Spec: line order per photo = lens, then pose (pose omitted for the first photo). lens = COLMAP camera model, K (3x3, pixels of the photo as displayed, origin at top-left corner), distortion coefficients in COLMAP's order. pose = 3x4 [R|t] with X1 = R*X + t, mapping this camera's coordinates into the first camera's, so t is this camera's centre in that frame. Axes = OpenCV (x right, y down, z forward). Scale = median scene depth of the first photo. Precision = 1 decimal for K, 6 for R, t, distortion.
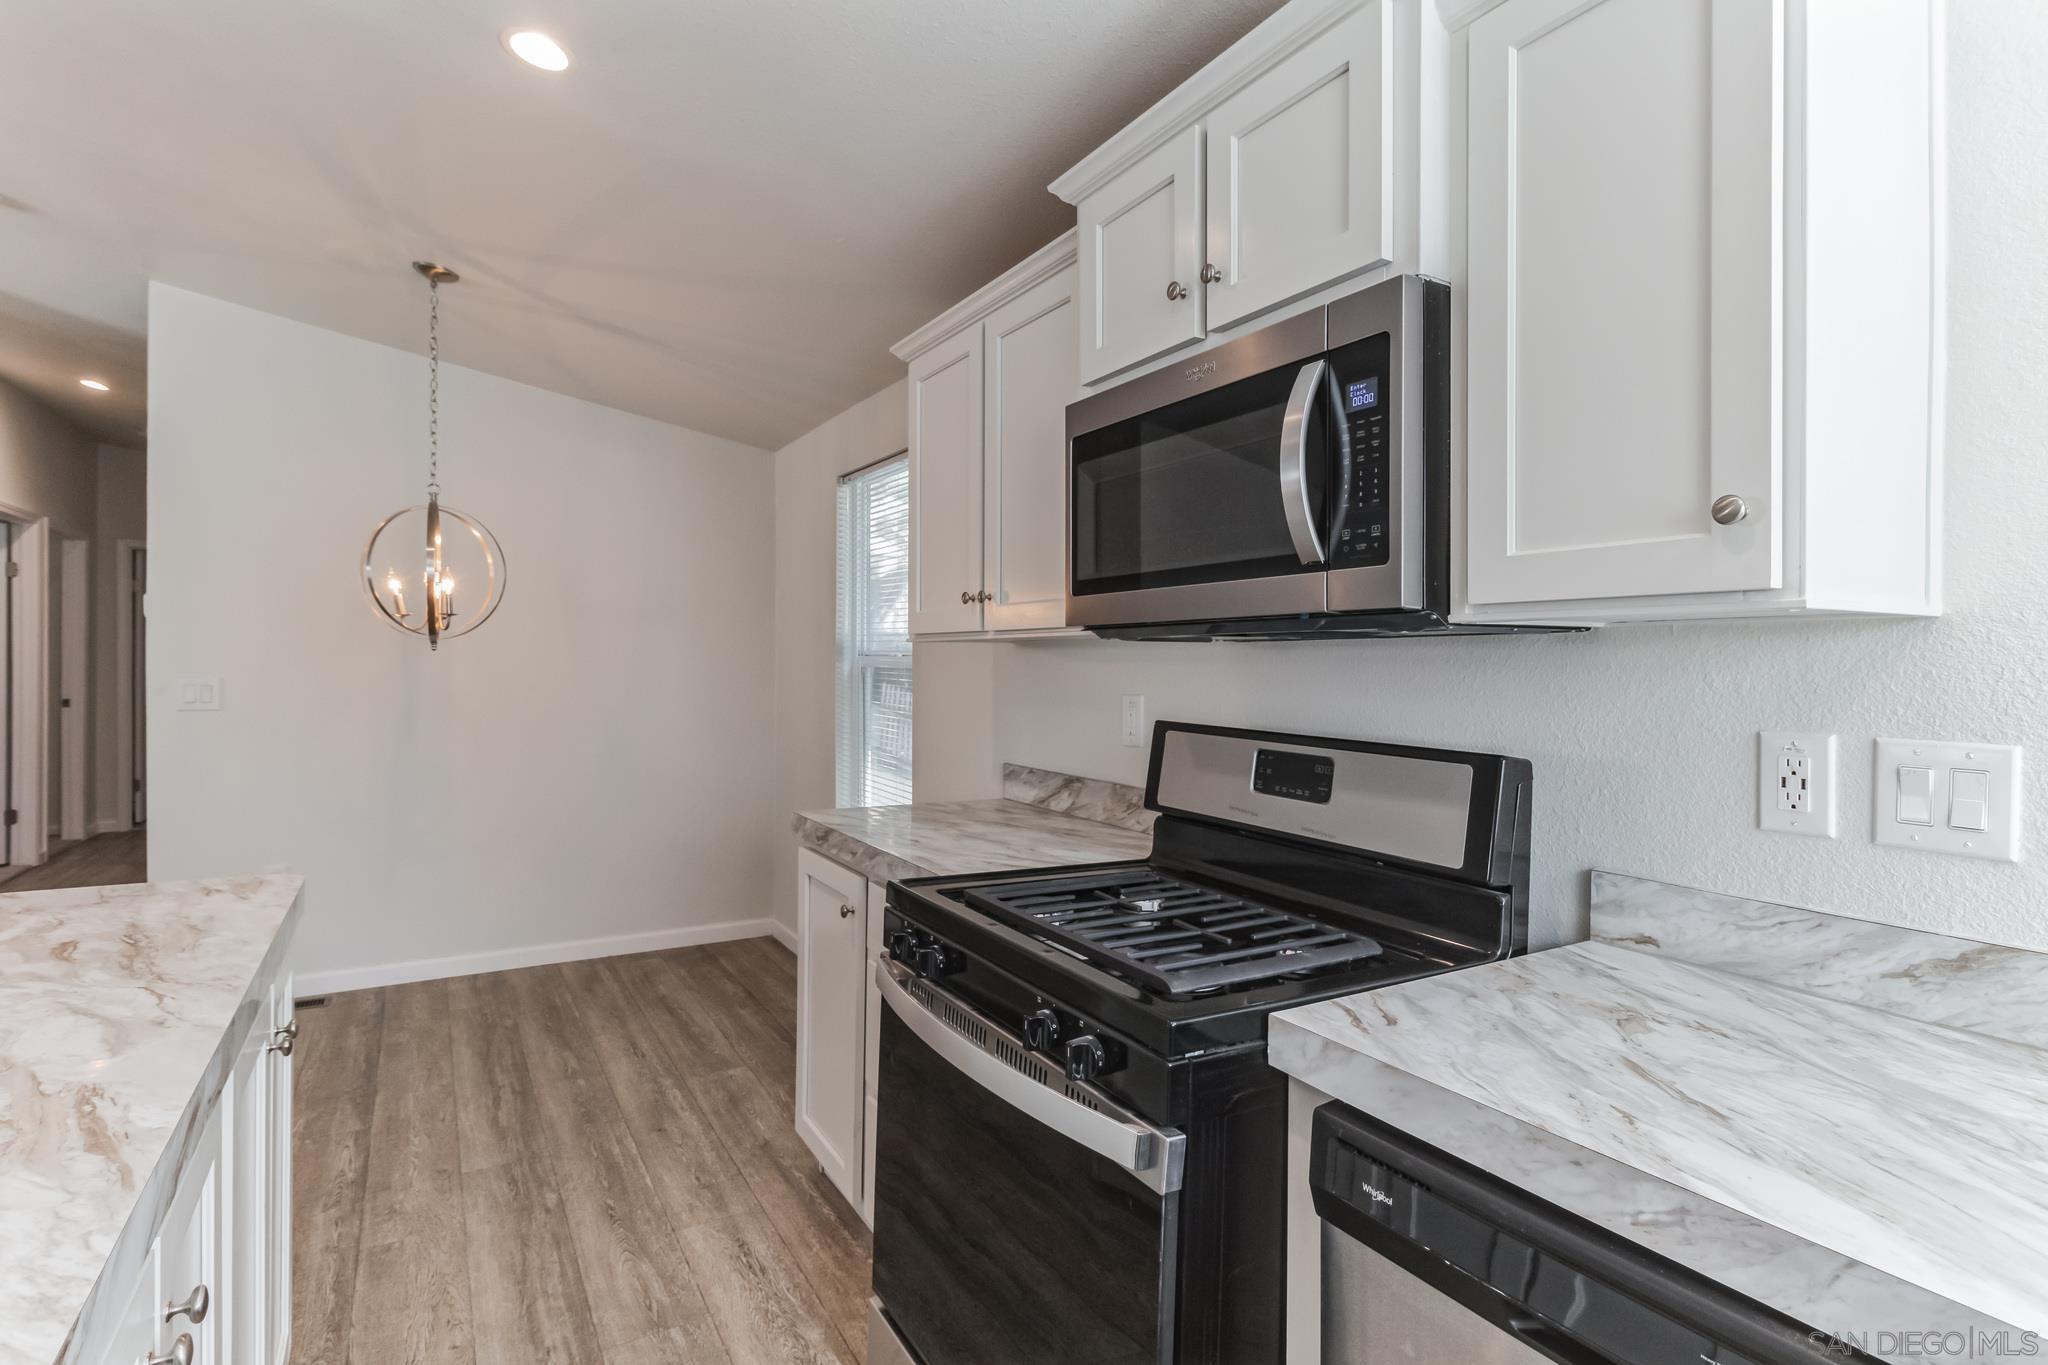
lens RADIAL K [[1027.5, 0, 1031.7], [0, 1027.5, 664.6], [0, 0, 1]] dist [0.000445, -0.000456]
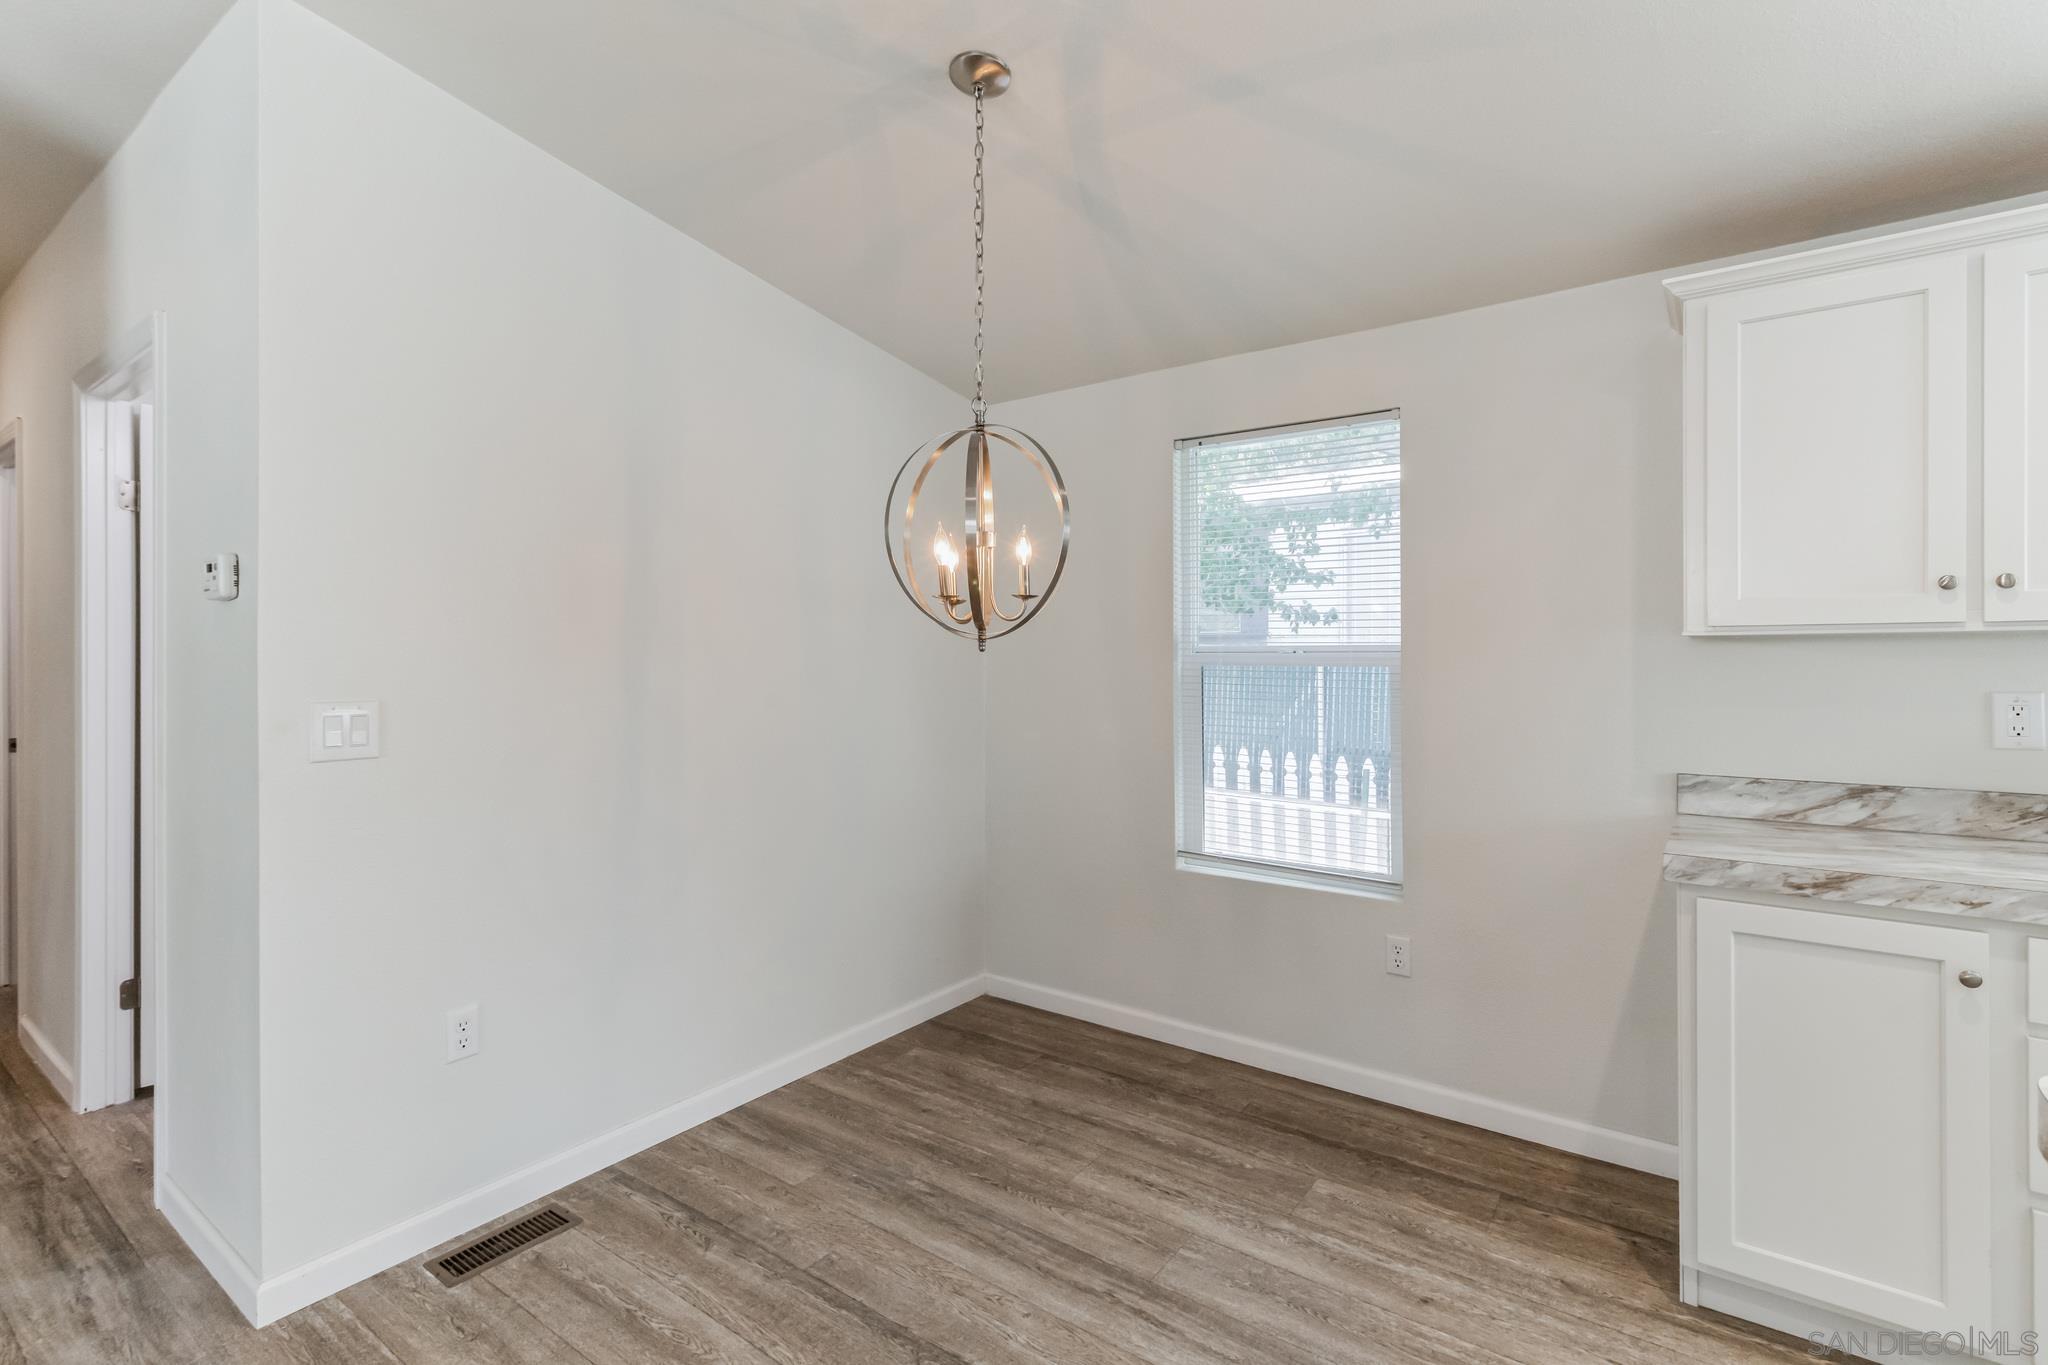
lens RADIAL K [[948.2, 0, 1027.2], [0, 948.2, 656.3], [0, 0, 1]] dist [-0.002183, -0.000112]
pose [[0.920431, -0.009734, 0.390783, -0.845582], [0.011884, 0.999925, -0.003085, -0.008717], [-0.390724, 0.007484, 0.920478, 0.463884]]
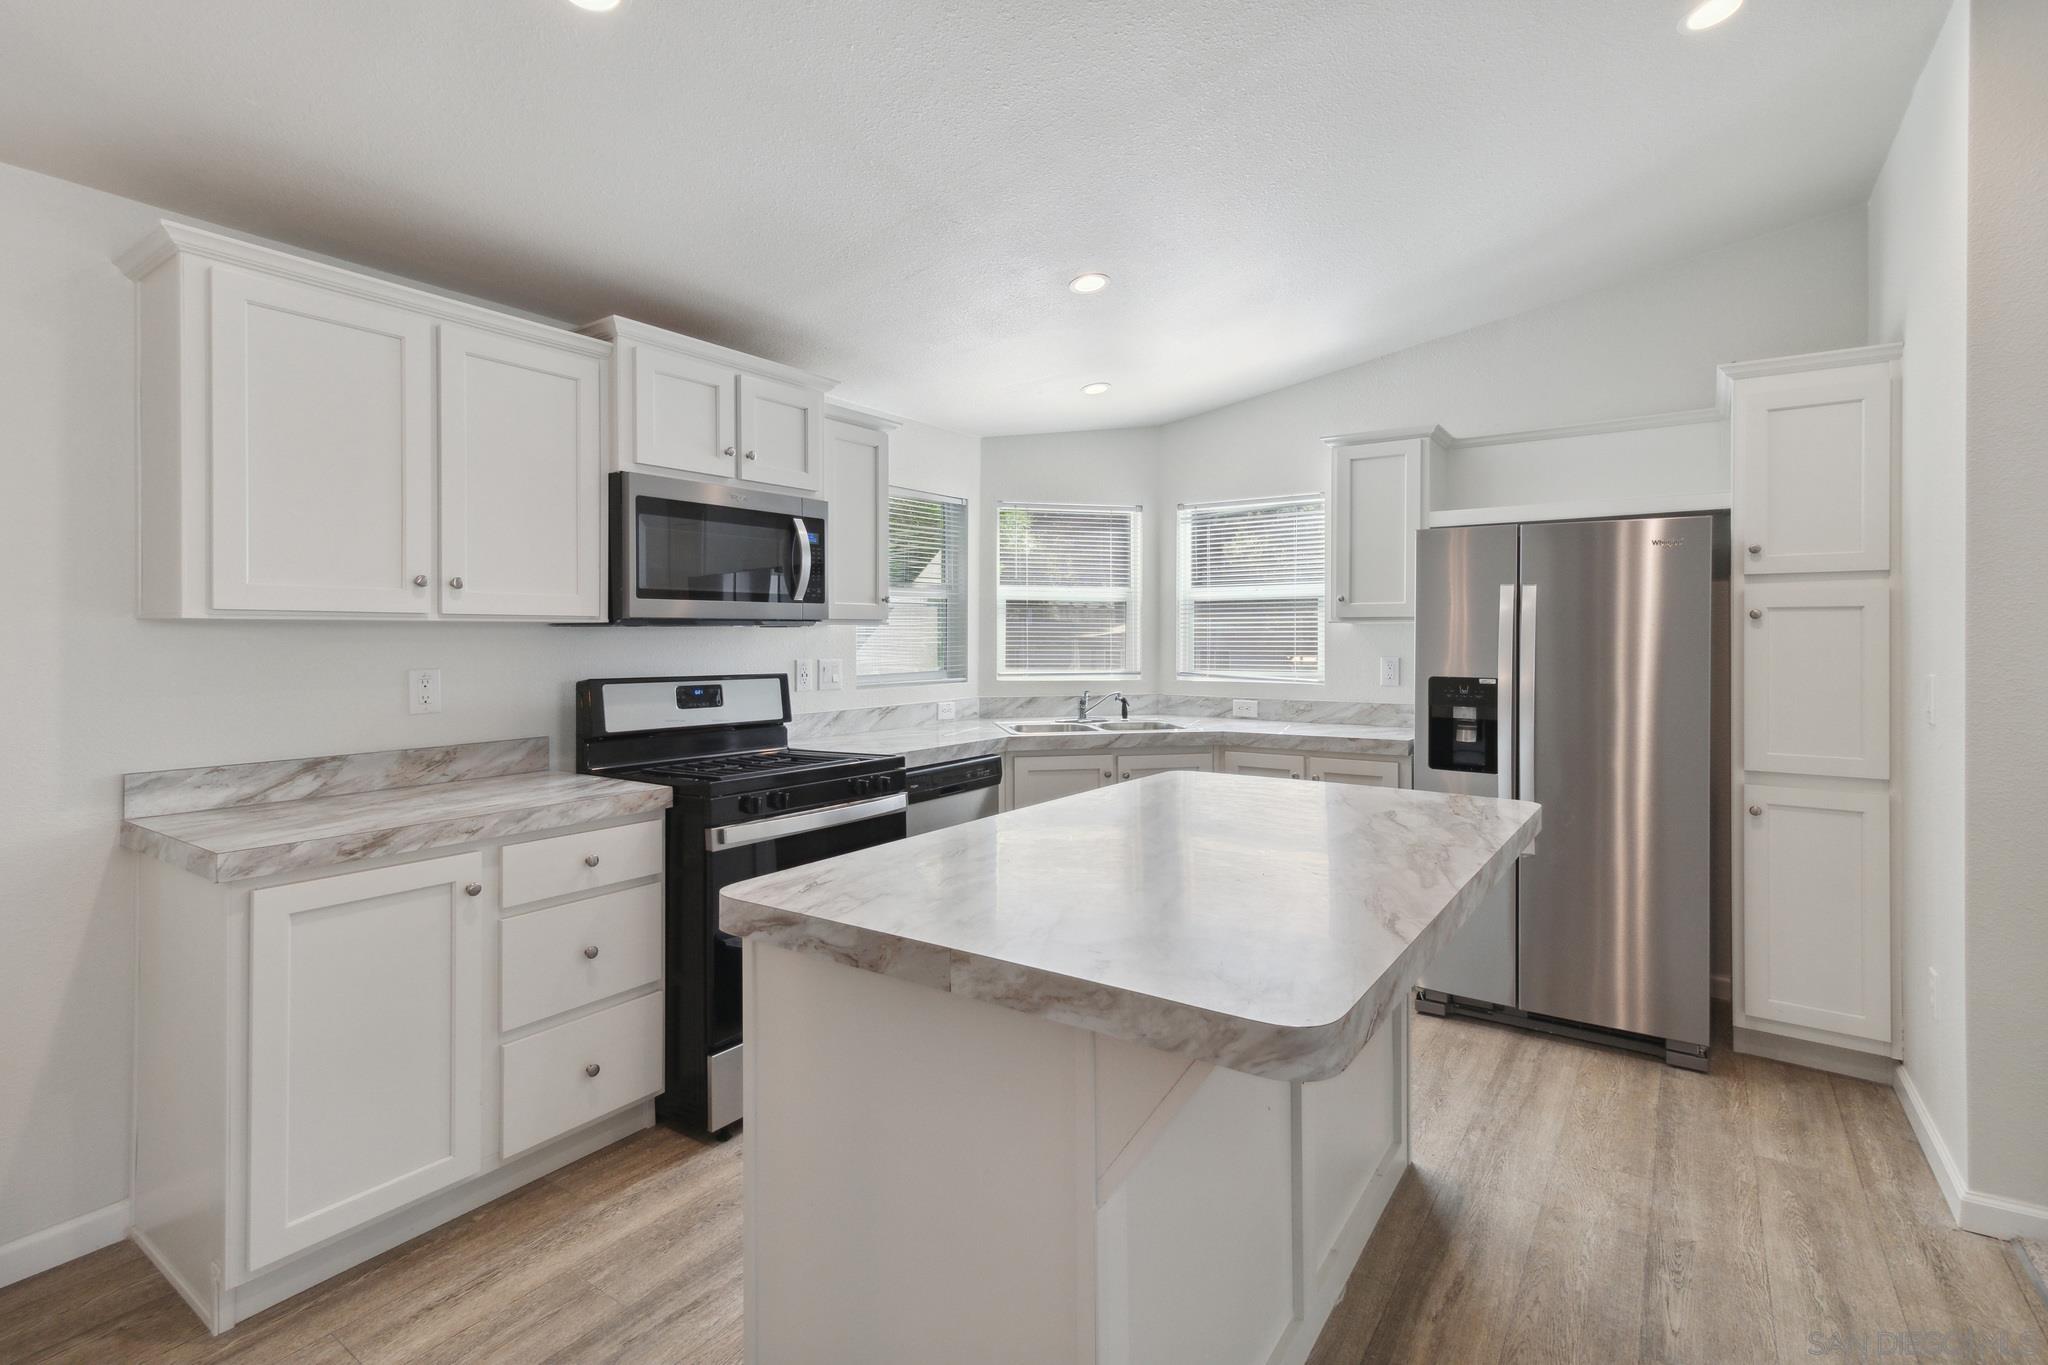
lens RADIAL K [[971.4, 0, 1031.6], [0, 971.4, 634.2], [0, 0, 1]] dist [0.023904, -0.001446]
pose [[-0.414819, -0.004425, 0.909893, -0.975134], [0.002110, 0.999981, 0.005825, -0.012487], [-0.909901, 0.004337, -0.414802, 0.678735]]
